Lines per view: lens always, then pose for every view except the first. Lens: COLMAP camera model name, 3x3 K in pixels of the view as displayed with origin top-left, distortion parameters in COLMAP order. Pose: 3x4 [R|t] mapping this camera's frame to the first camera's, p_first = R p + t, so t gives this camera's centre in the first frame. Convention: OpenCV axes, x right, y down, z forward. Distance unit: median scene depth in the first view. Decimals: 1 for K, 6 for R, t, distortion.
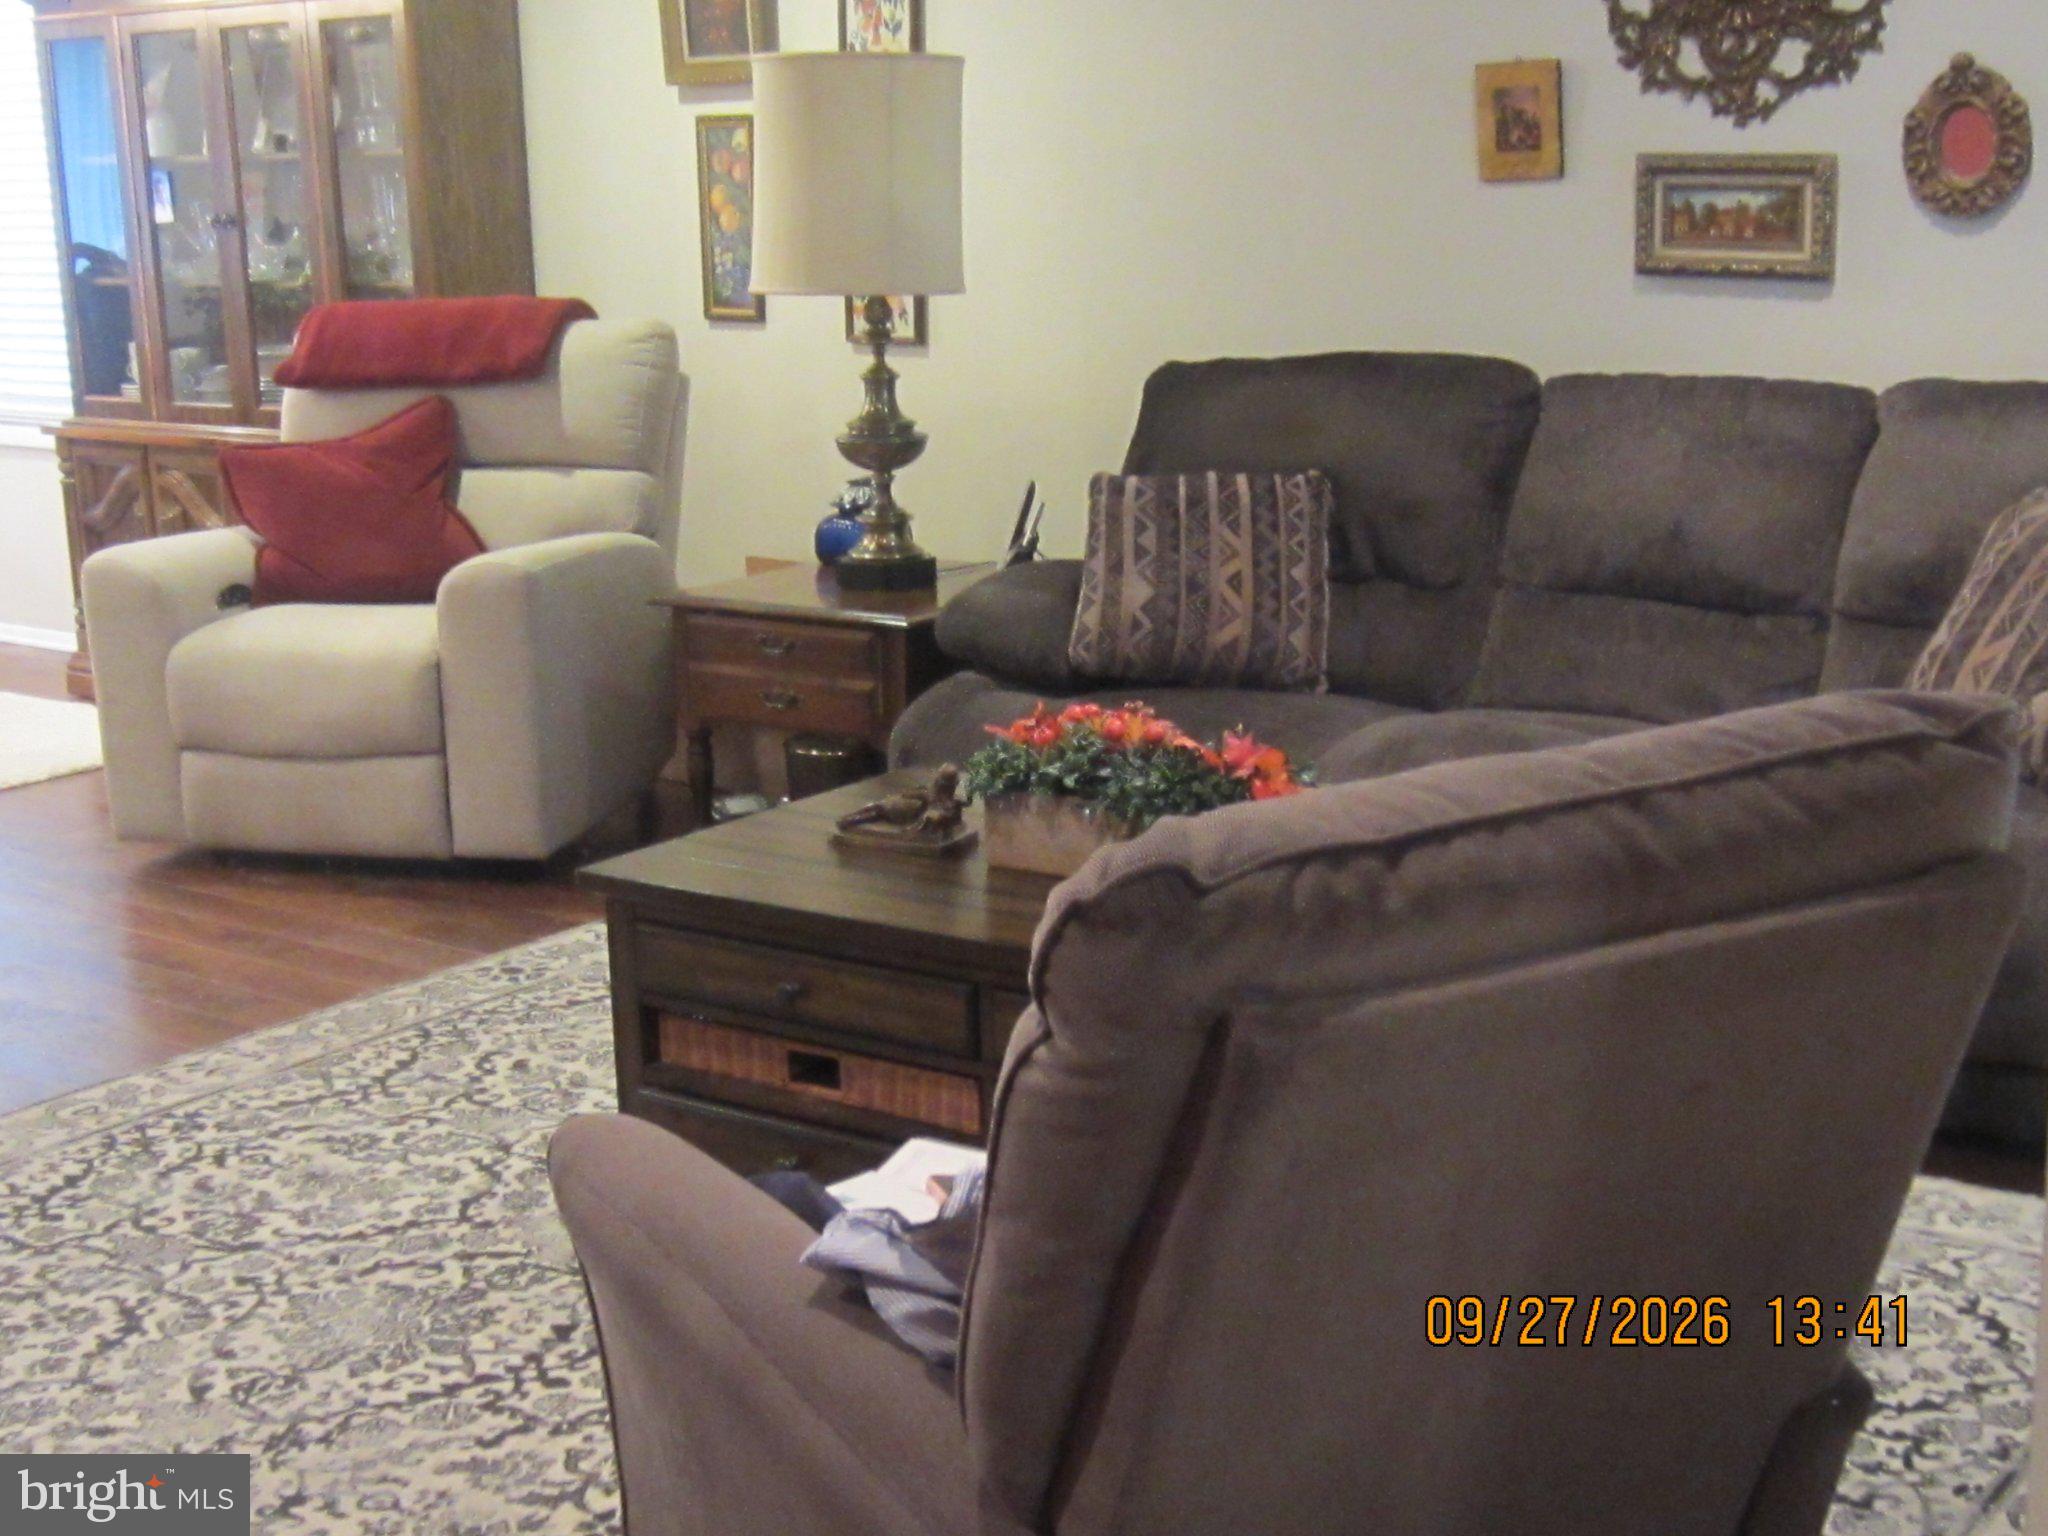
lens RADIAL K [[2766.9, 0, 1030.4], [0, 2766.9, 771.7], [0, 0, 1]] dist [-0.016536, 0.000000]
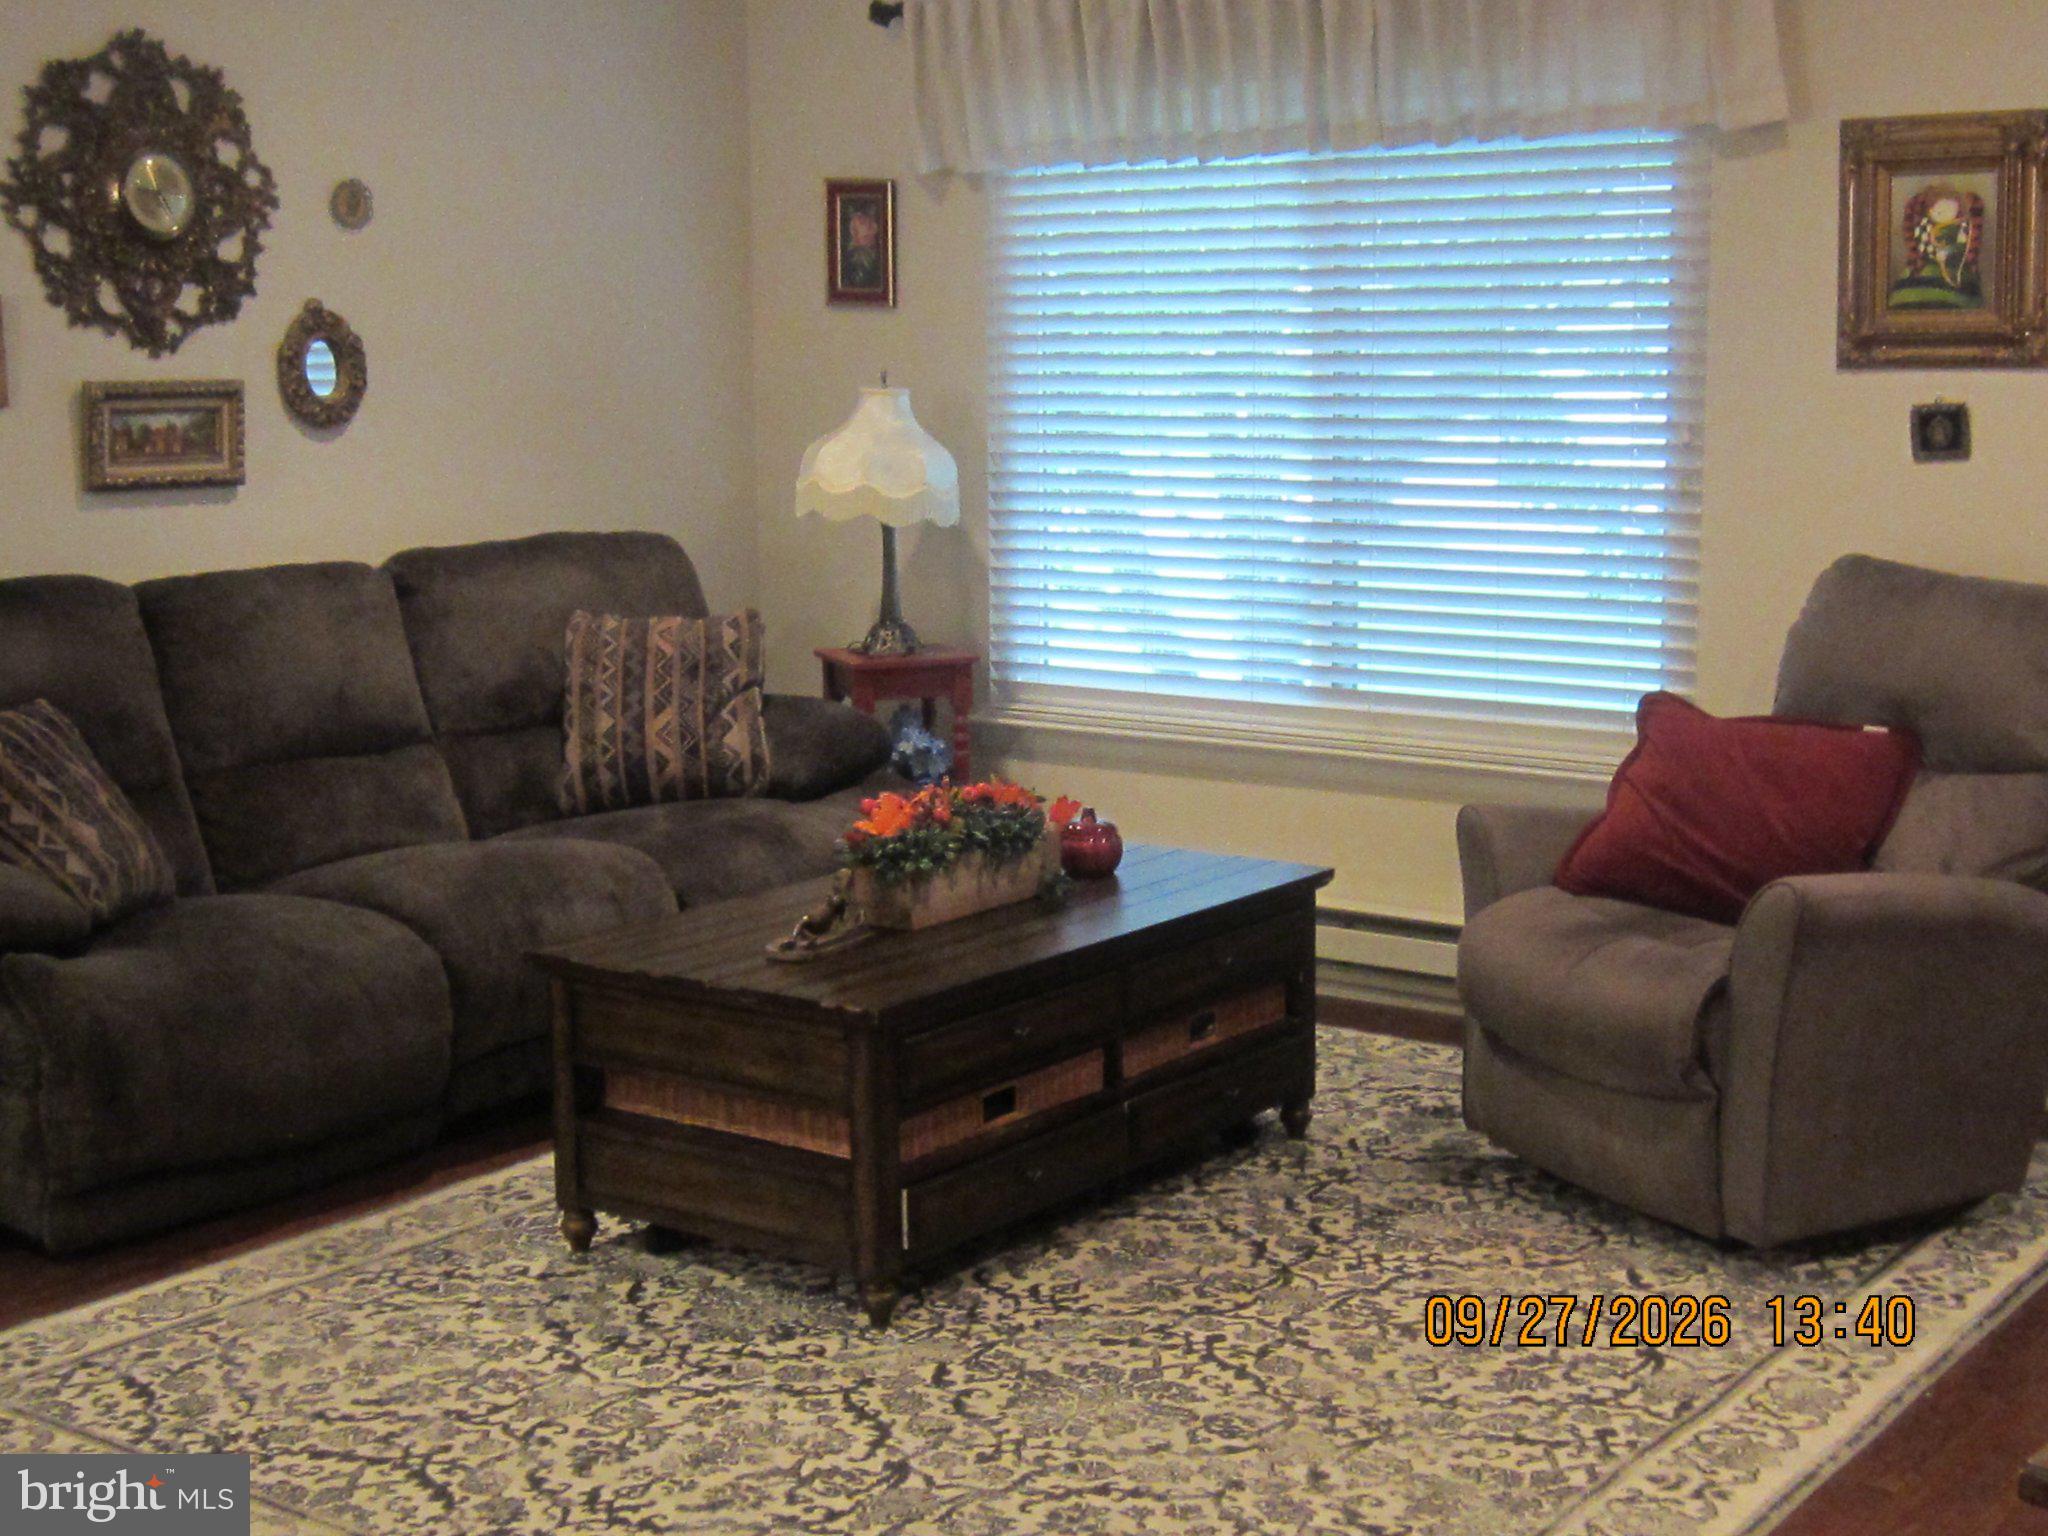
lens RADIAL K [[2766.9, 0, 1029.6], [0, 2766.9, 762.6], [0, 0, 1]] dist [-0.016536, 0.000000]
pose [[0.054551, -0.136498, 0.989137, -0.884619], [0.242411, 0.962787, 0.119493, -0.123648], [-0.968639, 0.233260, 0.085610, 0.602599]]
